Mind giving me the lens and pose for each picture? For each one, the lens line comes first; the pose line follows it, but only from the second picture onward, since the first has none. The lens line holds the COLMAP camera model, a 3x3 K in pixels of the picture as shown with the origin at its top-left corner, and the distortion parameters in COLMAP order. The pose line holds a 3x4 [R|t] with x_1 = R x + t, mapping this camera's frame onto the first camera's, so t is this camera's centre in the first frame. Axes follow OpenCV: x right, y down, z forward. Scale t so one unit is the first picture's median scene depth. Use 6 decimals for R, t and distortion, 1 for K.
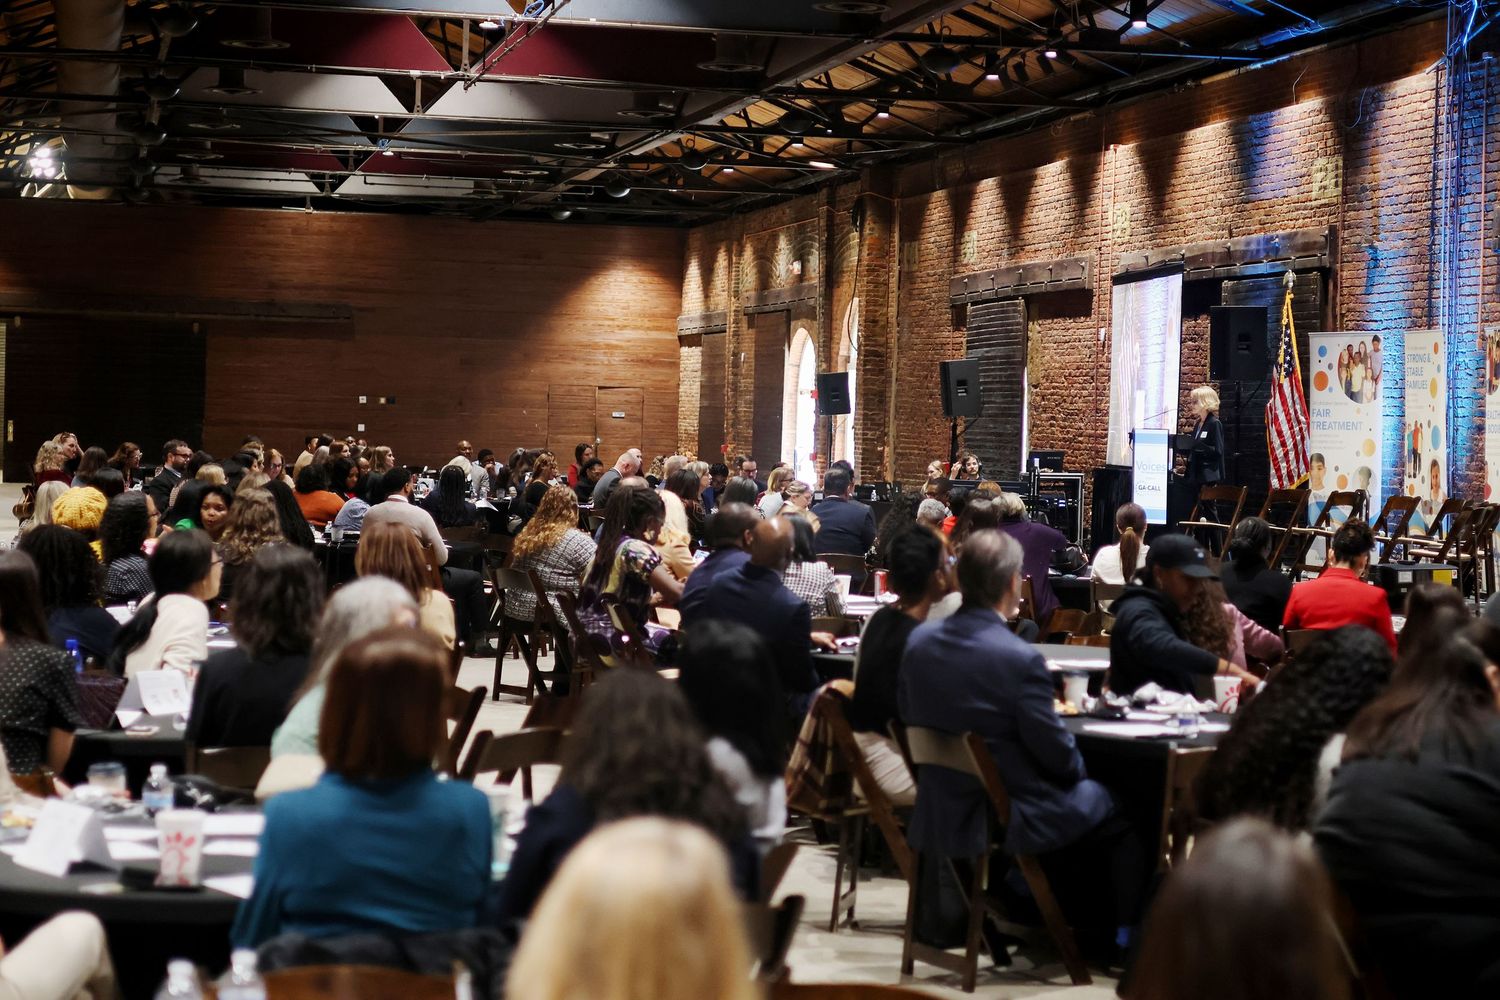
lens RADIAL K [[3446.9, 0, 749.9], [0, 3446.9, 499.5], [0, 0, 1]] dist [0.053151, 0.000000]
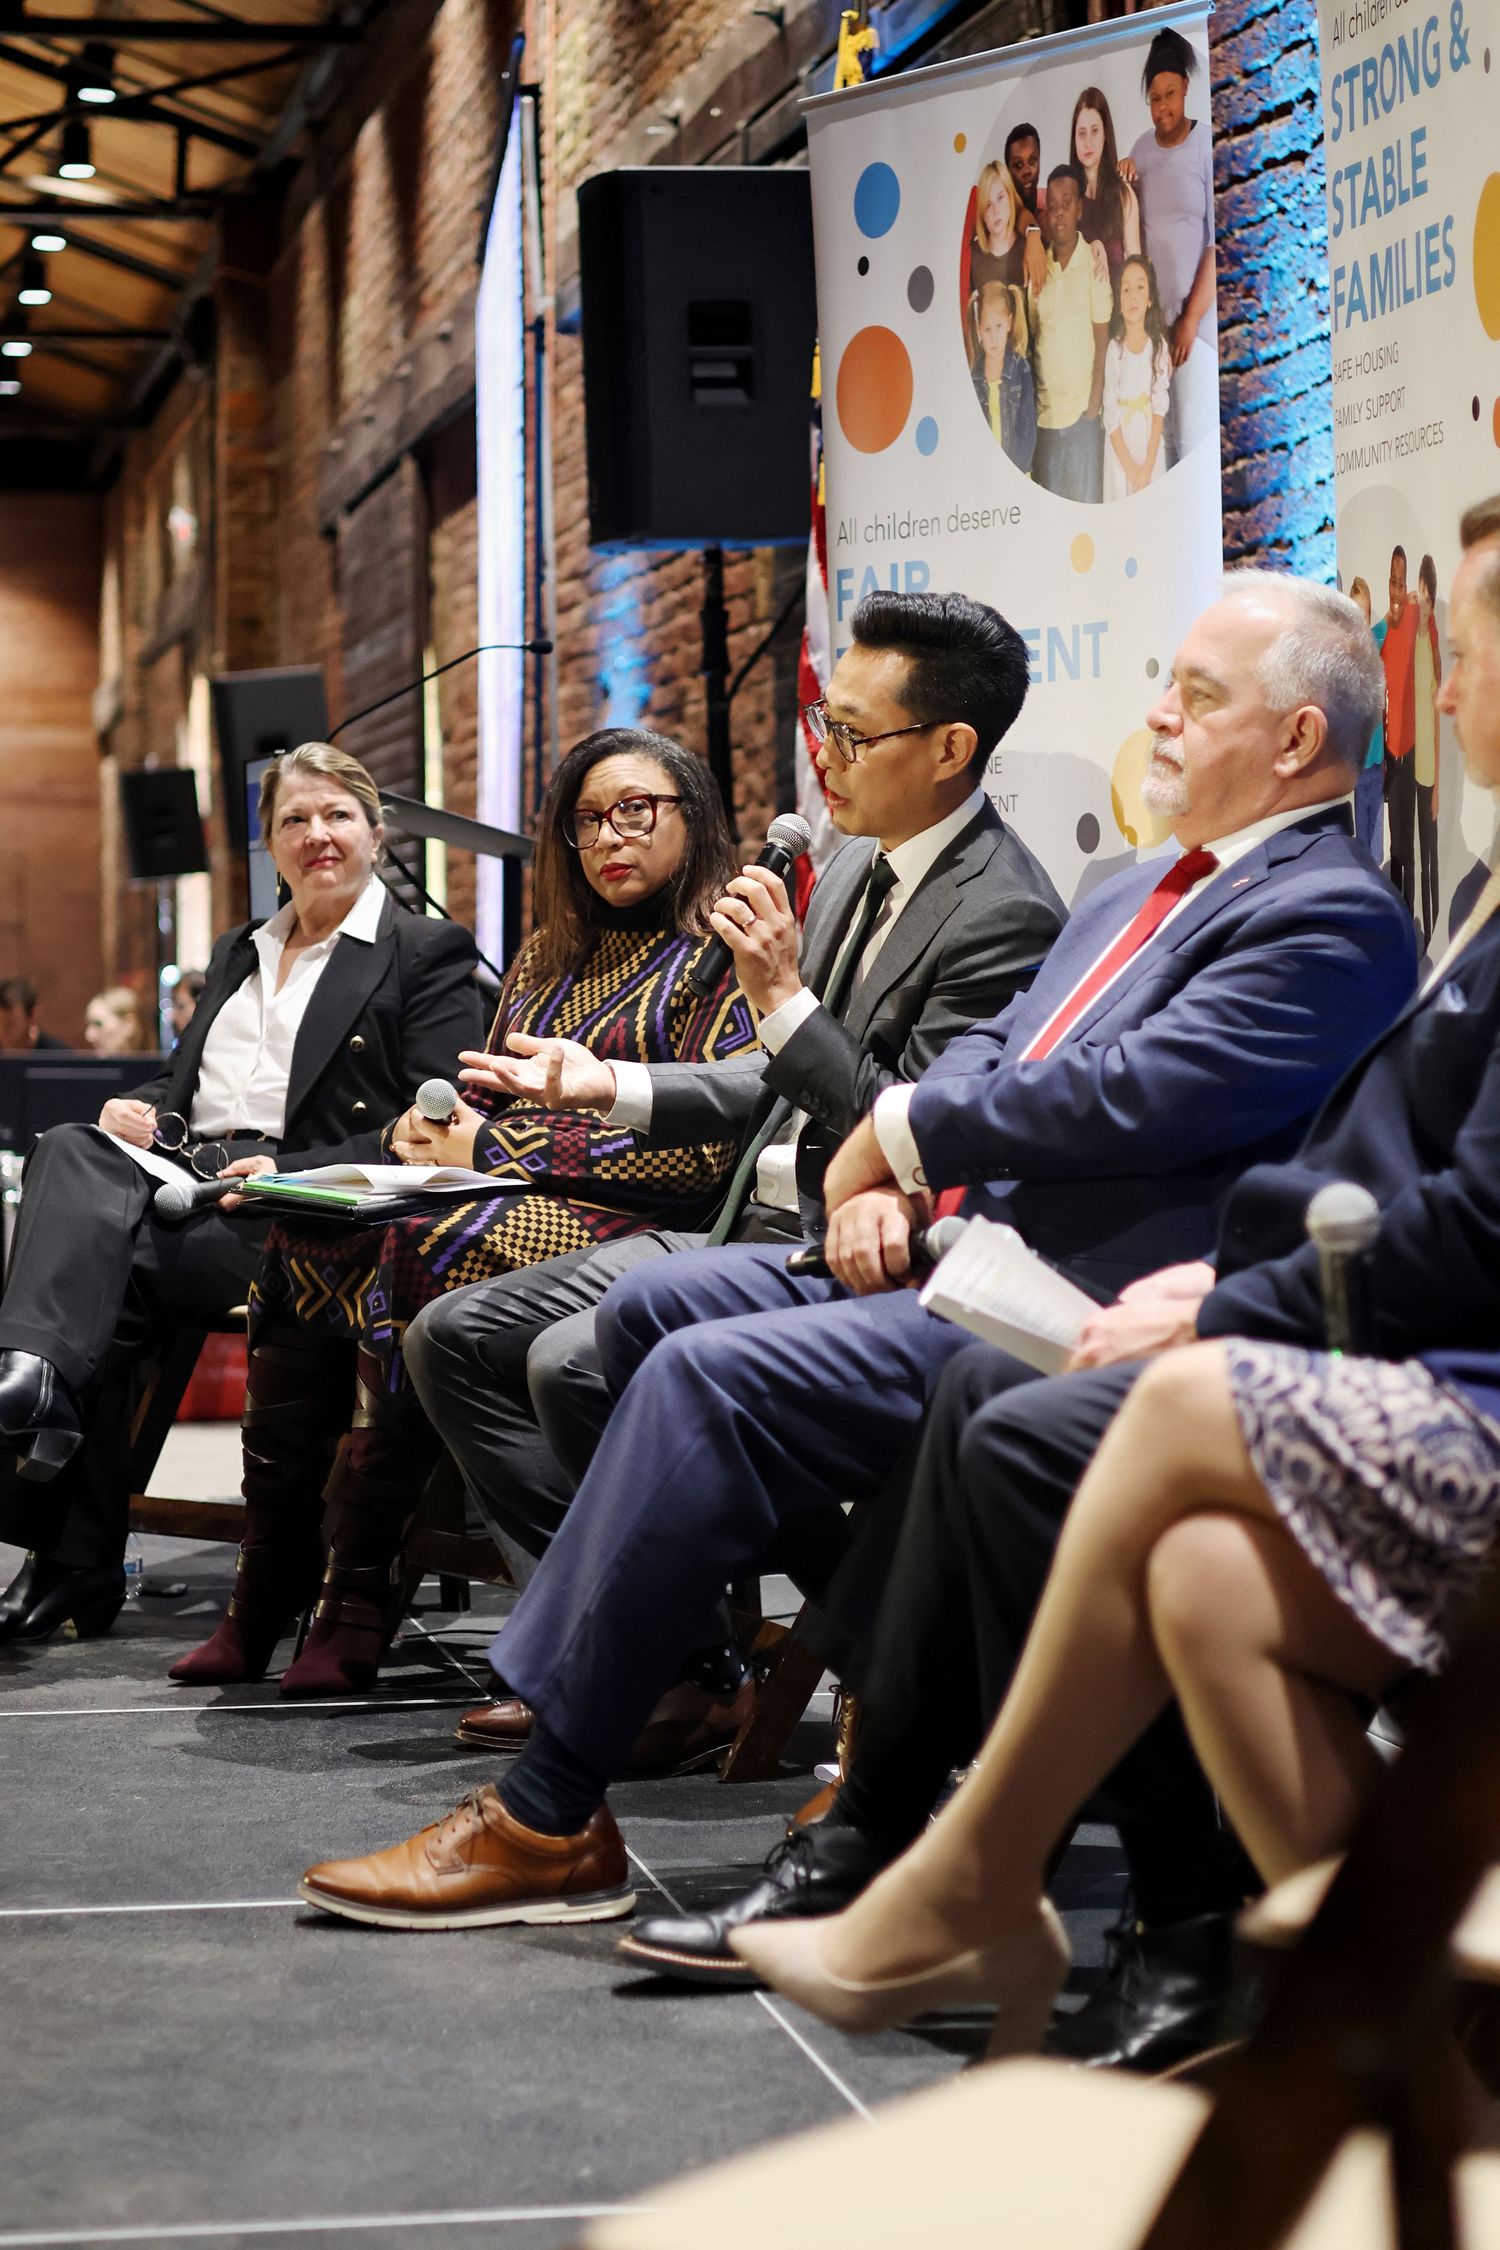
lens RADIAL K [[5170.4, 0, 749.8], [0, 5170.4, 1122.8], [0, 0, 1]] dist [0.053151, 0.000000]
pose [[0.999562, -0.026288, -0.013561, 0.162584], [0.026403, 0.999616, 0.008366, -0.002553], [0.013336, -0.008720, 0.999873, 0.763128]]
